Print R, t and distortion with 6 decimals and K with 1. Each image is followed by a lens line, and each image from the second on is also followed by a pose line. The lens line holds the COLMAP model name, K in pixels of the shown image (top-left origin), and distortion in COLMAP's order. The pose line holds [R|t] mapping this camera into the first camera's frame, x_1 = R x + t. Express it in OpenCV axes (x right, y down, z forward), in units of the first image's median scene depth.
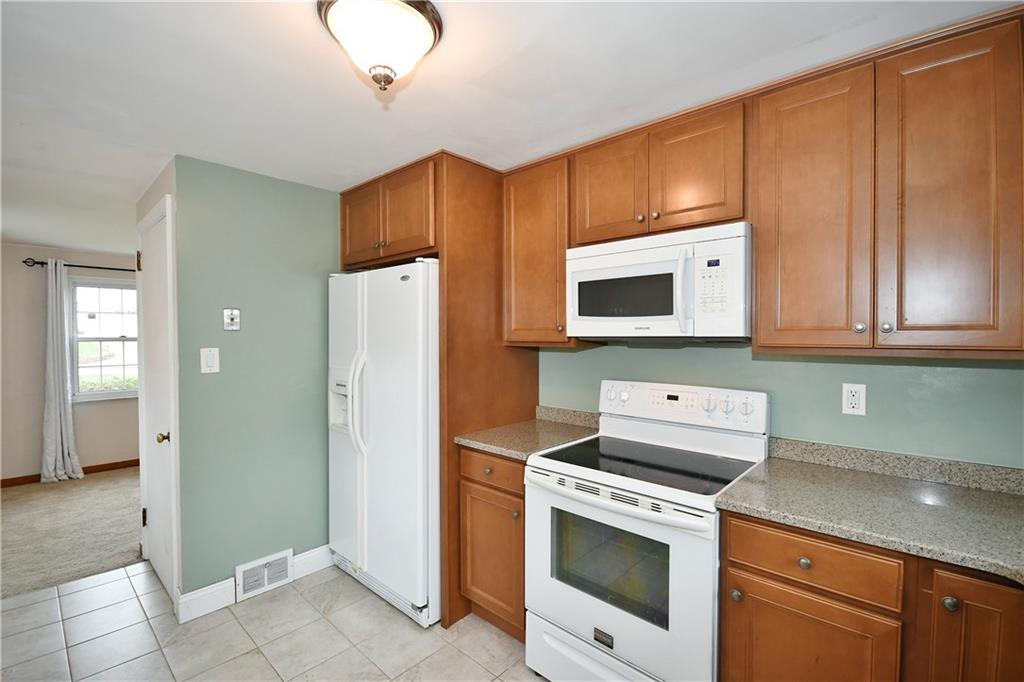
lens RADIAL K [[445.8, 0, 507.4], [0, 445.8, 344.9], [0, 0, 1]] dist [0.000260, -0.000536]
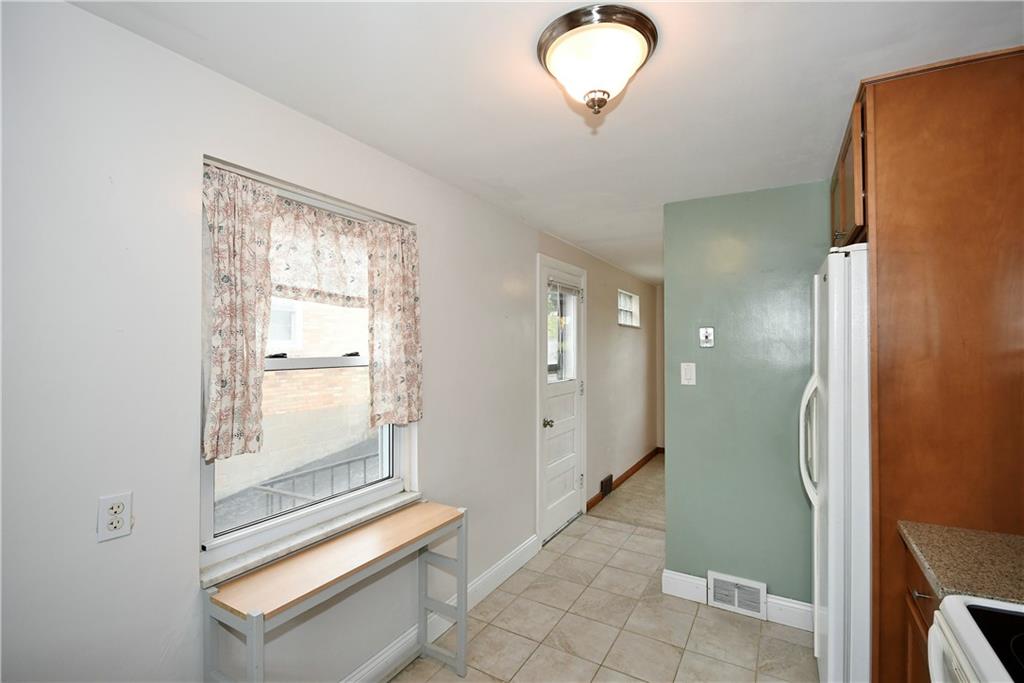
lens RADIAL K [[444.8, 0, 512.0], [0, 444.8, 341.5], [0, 0, 1]] dist [0.000348, -0.000080]
pose [[0.252960, -0.009350, -0.967432, 0.401105], [-0.027792, 0.999470, -0.016926, -0.019817], [0.967078, 0.031168, 0.252566, 0.354431]]
